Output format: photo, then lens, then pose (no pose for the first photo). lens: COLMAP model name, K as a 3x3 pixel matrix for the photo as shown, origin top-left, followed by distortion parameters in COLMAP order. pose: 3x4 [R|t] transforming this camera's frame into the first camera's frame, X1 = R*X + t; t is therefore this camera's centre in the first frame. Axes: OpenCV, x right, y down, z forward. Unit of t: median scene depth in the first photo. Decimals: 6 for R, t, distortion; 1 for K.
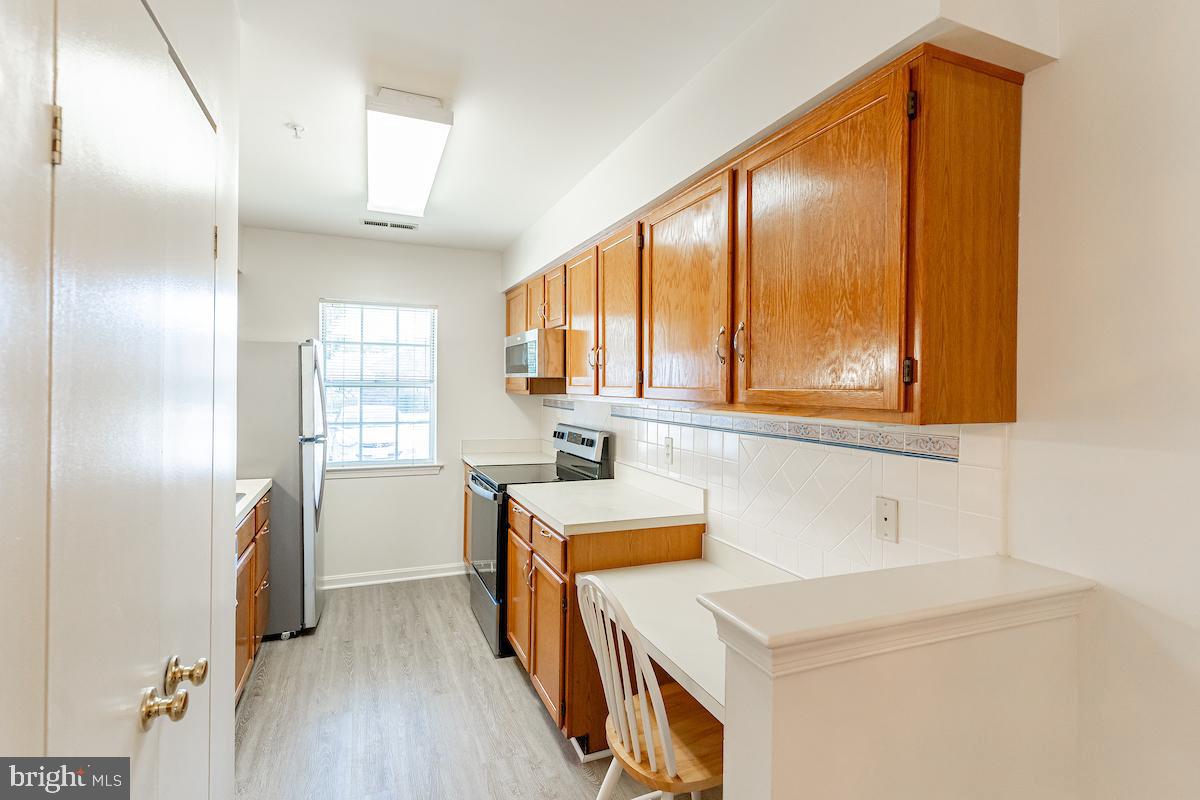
lens RADIAL K [[577.7, 0, 601.4], [0, 577.7, 392.9], [0, 0, 1]] dist [0.002971, -0.001242]
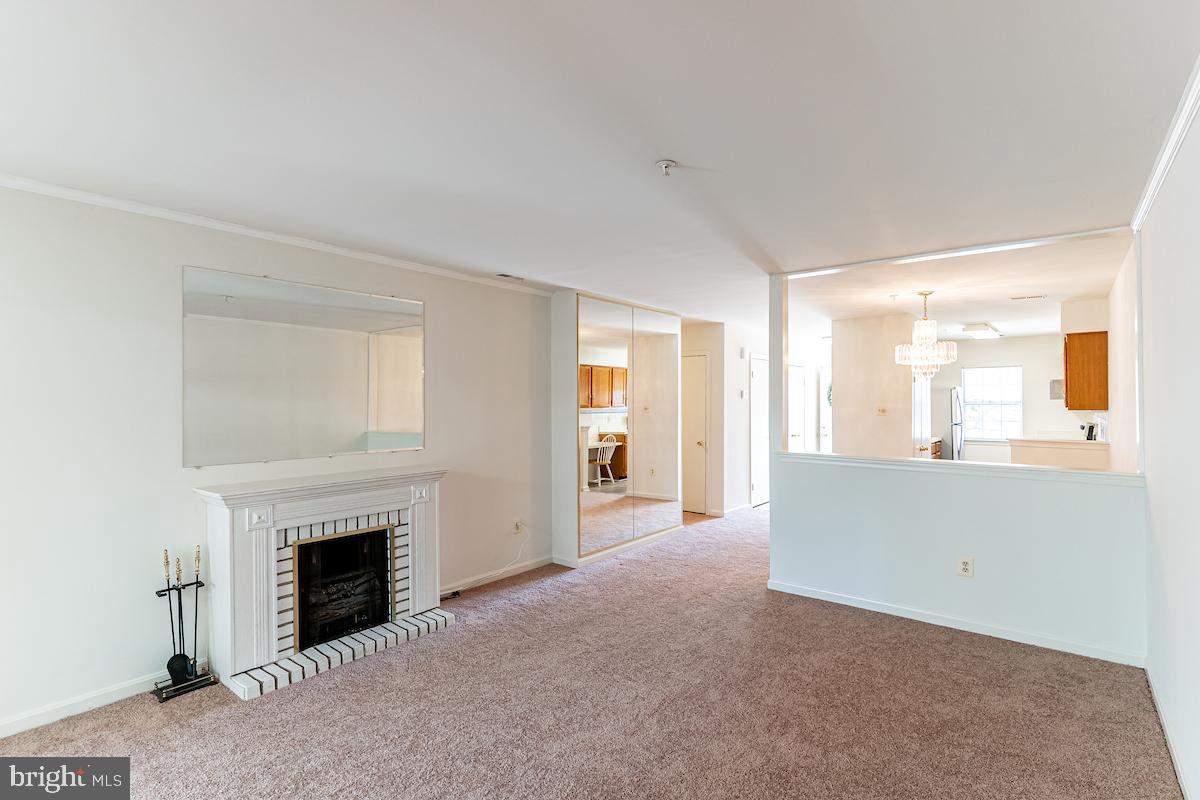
lens RADIAL K [[577.7, 0, 608.2], [0, 577.7, 402.9], [0, 0, 1]] dist [0.002971, -0.001242]
pose [[0.498039, -0.015170, -0.867022, 1.006535], [-0.001207, 0.999834, -0.018187, 0.031297], [0.867154, 0.010105, 0.497938, -1.711514]]
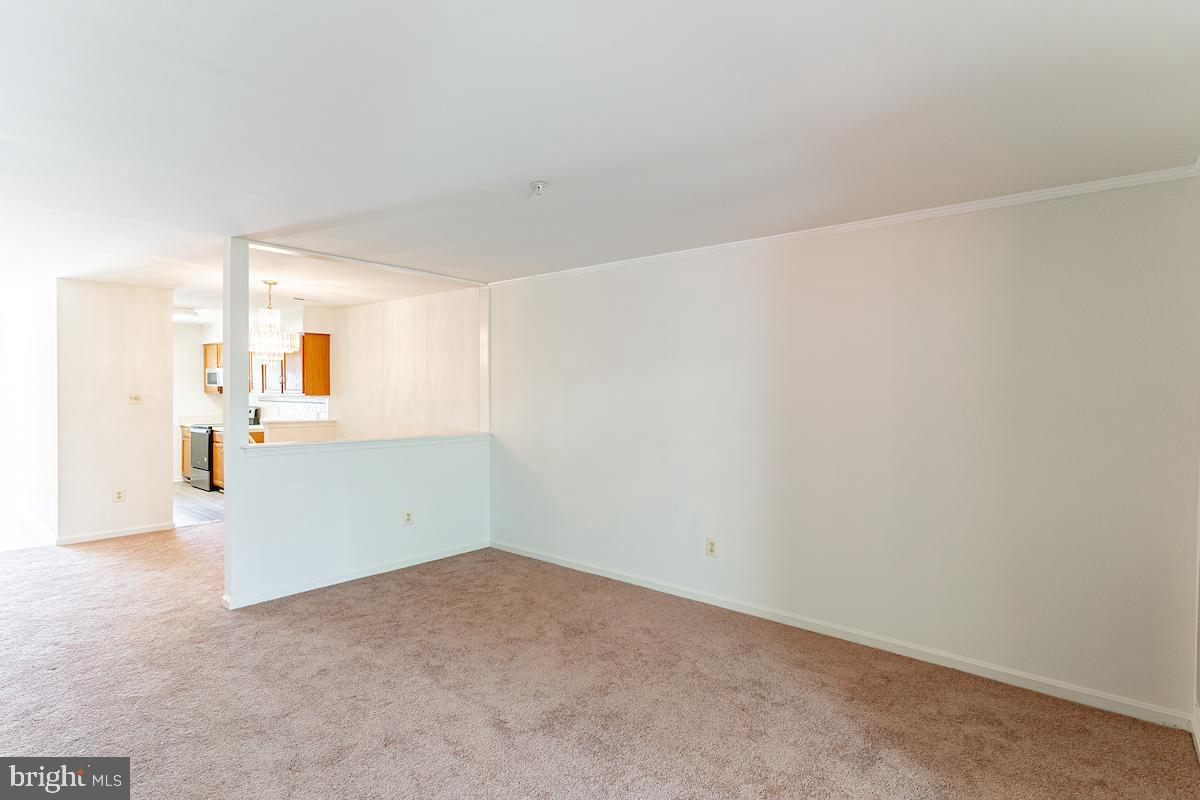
lens RADIAL K [[577.7, 0, 607.6], [0, 577.7, 395.9], [0, 0, 1]] dist [0.002971, -0.001242]
pose [[0.878716, -0.013582, 0.477152, 0.155736], [0.013146, 0.999905, 0.004253, 0.025894], [-0.477164, 0.002535, 0.878810, -2.045573]]
